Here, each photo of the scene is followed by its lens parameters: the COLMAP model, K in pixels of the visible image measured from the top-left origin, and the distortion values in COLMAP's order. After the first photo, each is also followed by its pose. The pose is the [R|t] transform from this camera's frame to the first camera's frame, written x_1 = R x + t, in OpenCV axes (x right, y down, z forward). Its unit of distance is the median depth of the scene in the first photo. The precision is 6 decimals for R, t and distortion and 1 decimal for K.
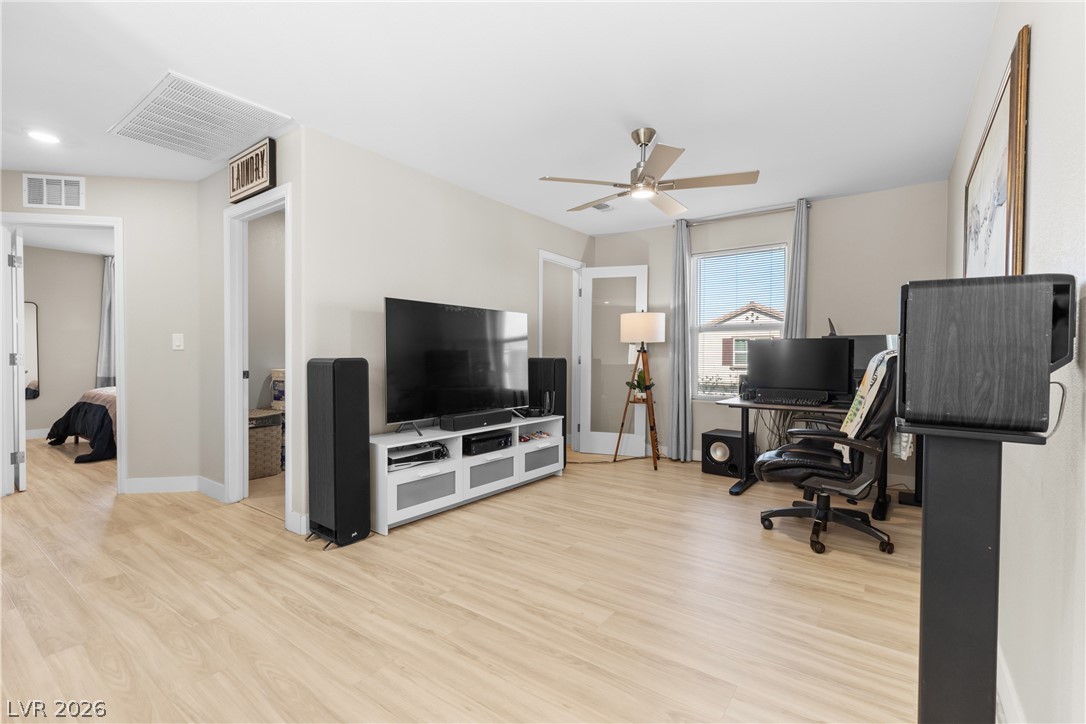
lens RADIAL K [[469.3, 0, 541.9], [0, 469.3, 366.1], [0, 0, 1]] dist [0.000859, 0.000175]
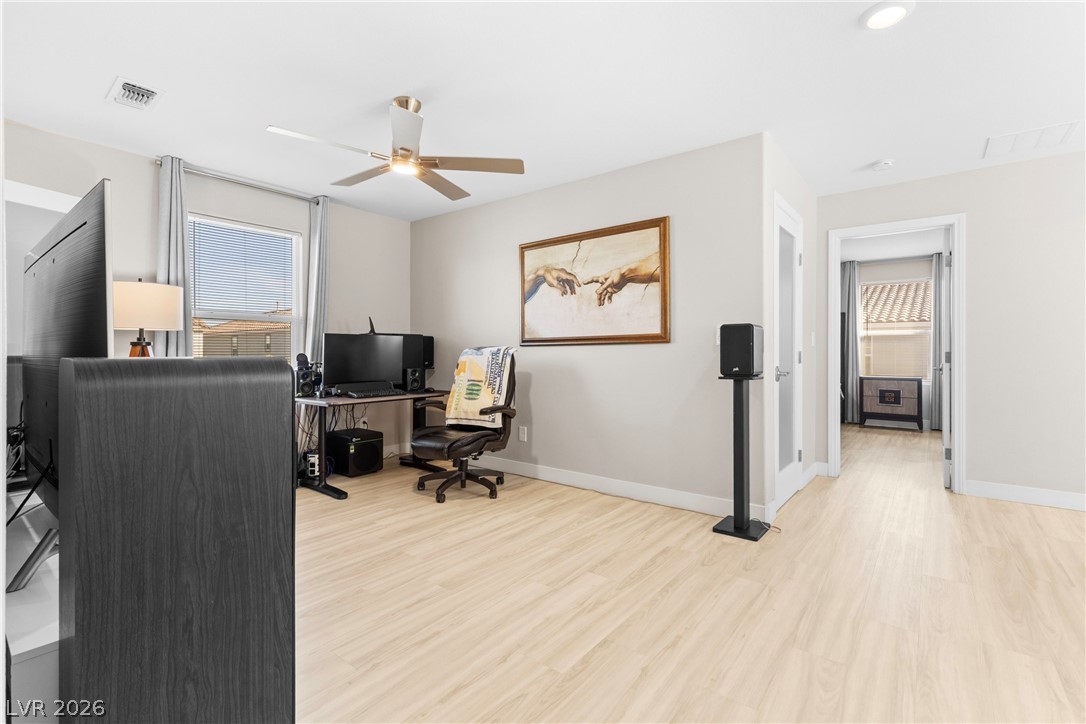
lens RADIAL K [[486.7, 0, 547.6], [0, 486.7, 360.6], [0, 0, 1]] dist [0.004233, 0.000235]
pose [[0.048169, -0.023173, 0.998570, -0.886320], [0.021357, 0.999526, 0.022164, -0.026131], [-0.998611, 0.020259, 0.048641, 0.874165]]
